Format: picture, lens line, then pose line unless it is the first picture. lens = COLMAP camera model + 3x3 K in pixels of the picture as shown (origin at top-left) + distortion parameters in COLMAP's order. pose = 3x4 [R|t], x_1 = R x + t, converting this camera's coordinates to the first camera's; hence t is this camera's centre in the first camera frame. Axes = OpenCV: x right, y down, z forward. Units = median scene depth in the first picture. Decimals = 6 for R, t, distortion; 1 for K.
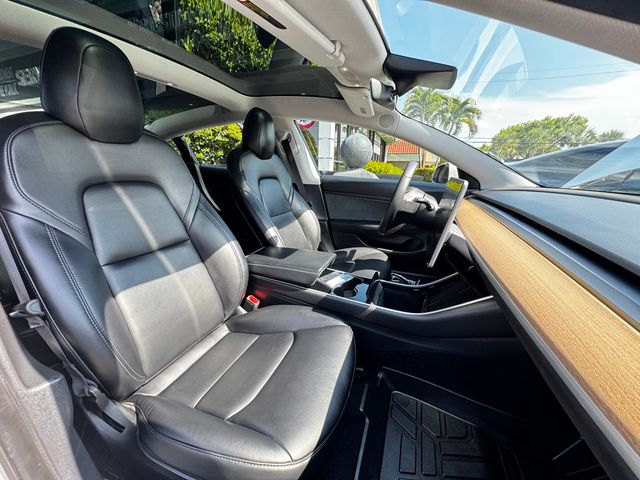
lens RADIAL K [[253.4, 0, 322.2], [0, 253.4, 238.2], [0, 0, 1]] dist [-0.006641, -0.000257]
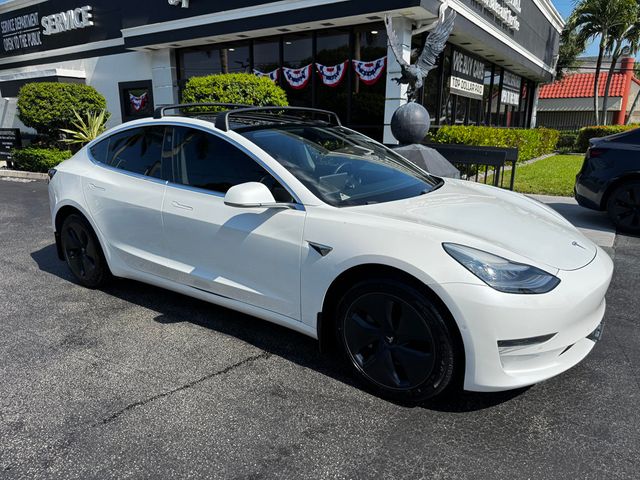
lens RADIAL K [[458.9, 0, 321.2], [0, 458.9, 242.7], [0, 0, 1]] dist [0.026671, -0.026522]
pose [[0.964950, 0.054927, -0.256621, 0.079161], [-0.056417, 0.998406, 0.001557, 0.020609], [0.256297, 0.012975, 0.966511, -0.165718]]
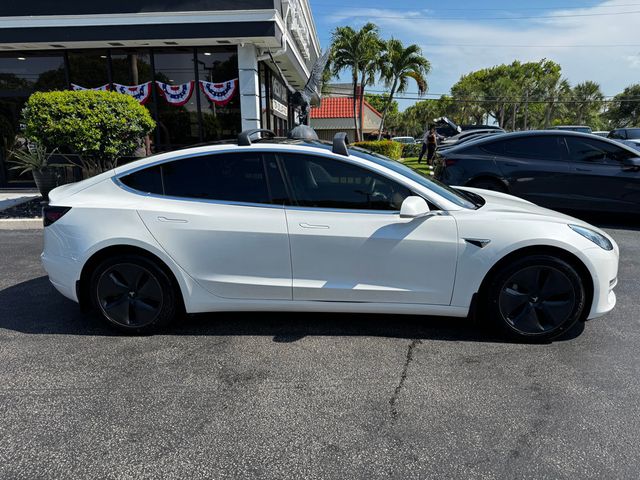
lens RADIAL K [[458.9, 0, 315.1], [0, 458.9, 240.2], [0, 0, 1]] dist [0.026671, -0.026522]
pose [[0.962359, -0.083959, 0.258487, -0.086737], [0.093485, 0.995313, -0.024762, 0.020309], [-0.255196, 0.047994, 0.965697, -0.194164]]
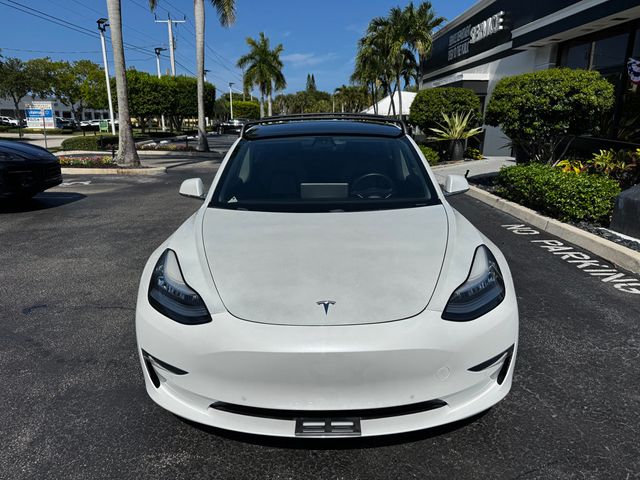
lens RADIAL K [[458.9, 0, 314.0], [0, 458.9, 237.0], [0, 0, 1]] dist [0.026671, -0.026522]
pose [[0.328494, 0.224051, -0.917547, 0.233278], [-0.241118, 0.959162, 0.147889, -0.018505], [0.913211, 0.172656, 0.369102, -0.033068]]
